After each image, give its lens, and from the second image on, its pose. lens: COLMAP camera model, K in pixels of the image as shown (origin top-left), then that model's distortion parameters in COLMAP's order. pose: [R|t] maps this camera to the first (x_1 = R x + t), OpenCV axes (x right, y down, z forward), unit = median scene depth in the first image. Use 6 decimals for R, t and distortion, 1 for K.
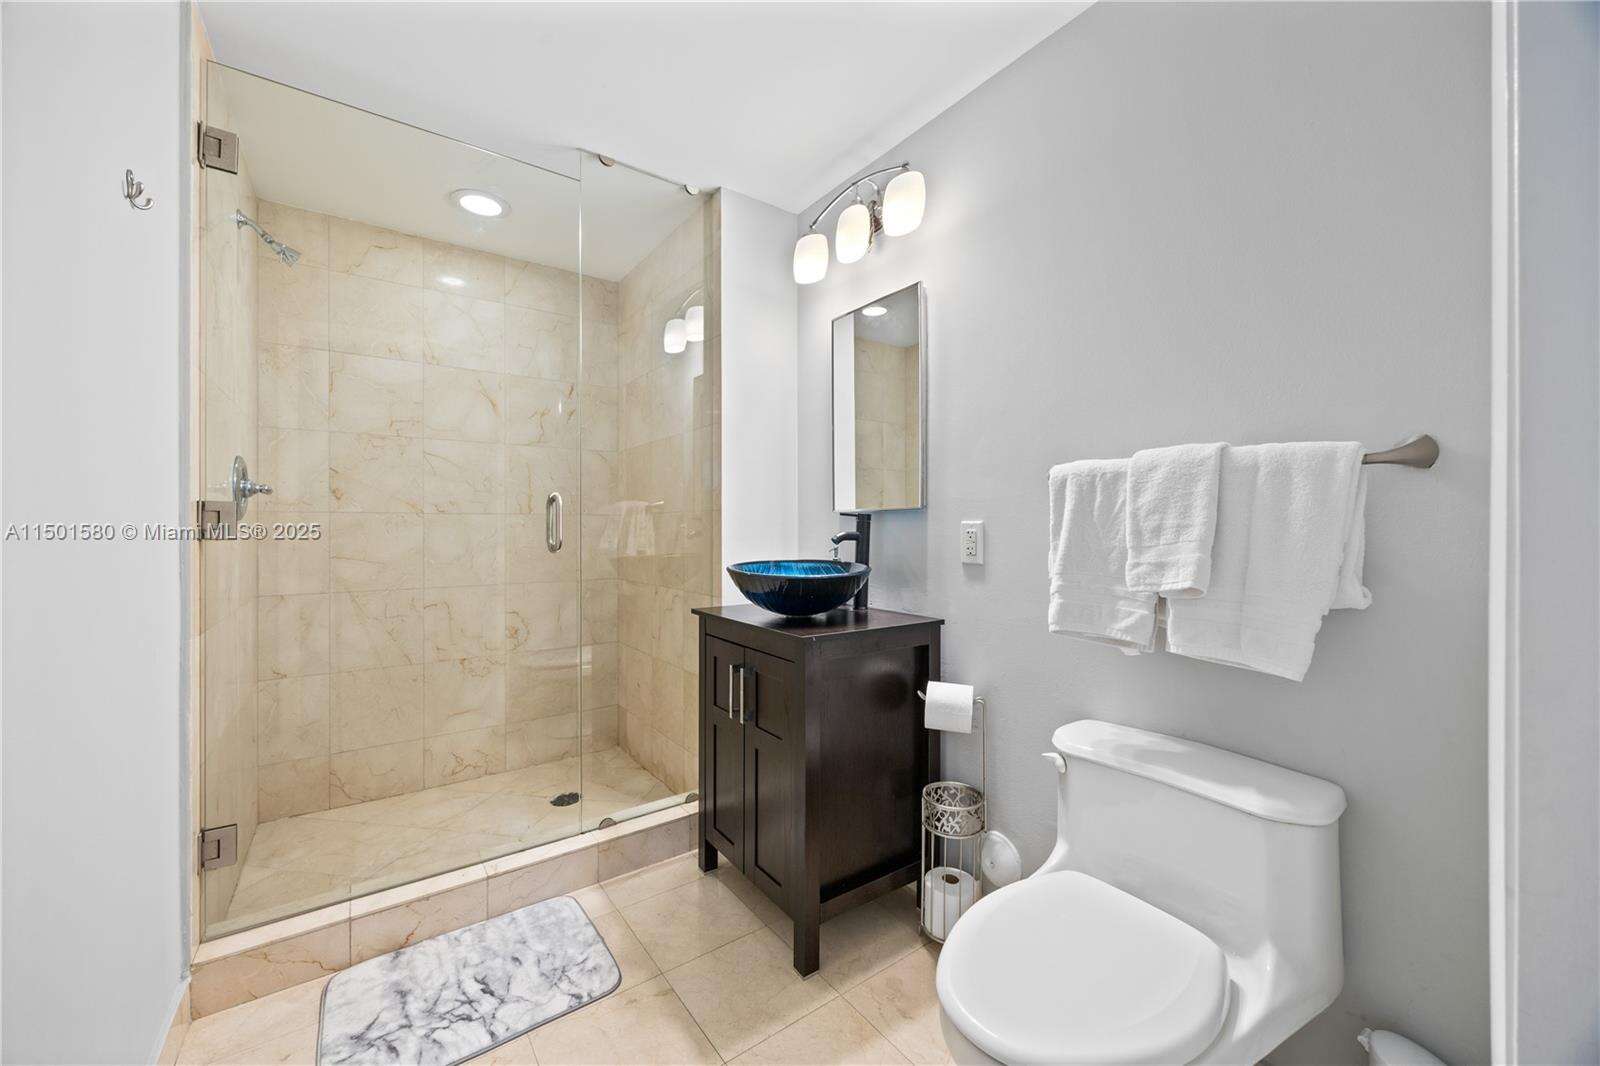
lens RADIAL K [[610.4, 0, 801.6], [0, 610.4, 527.1], [0, 0, 1]] dist [-0.003140, 0.000046]
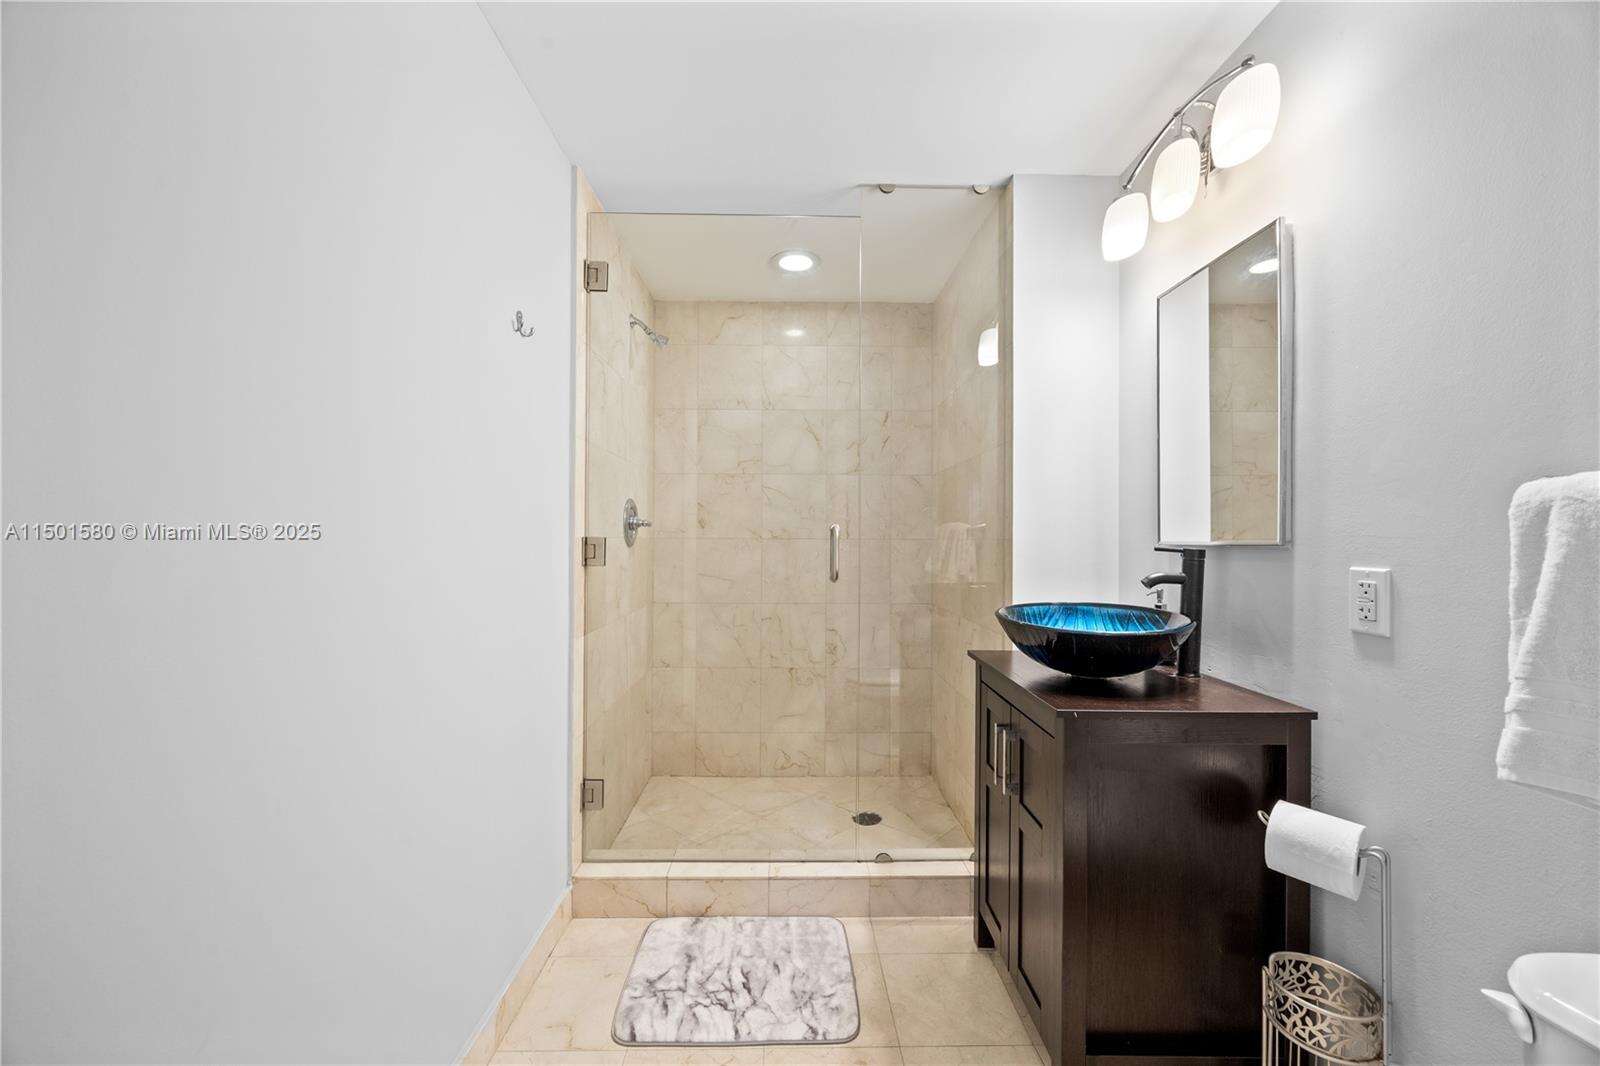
lens RADIAL K [[610.4, 0, 800.4], [0, 610.4, 534.7], [0, 0, 1]] dist [-0.003140, 0.000046]
pose [[0.817671, 0.003505, -0.575675, 0.147591], [-0.006879, 0.999970, -0.003683, -0.035619], [0.575645, 0.006971, 0.817670, 0.121936]]
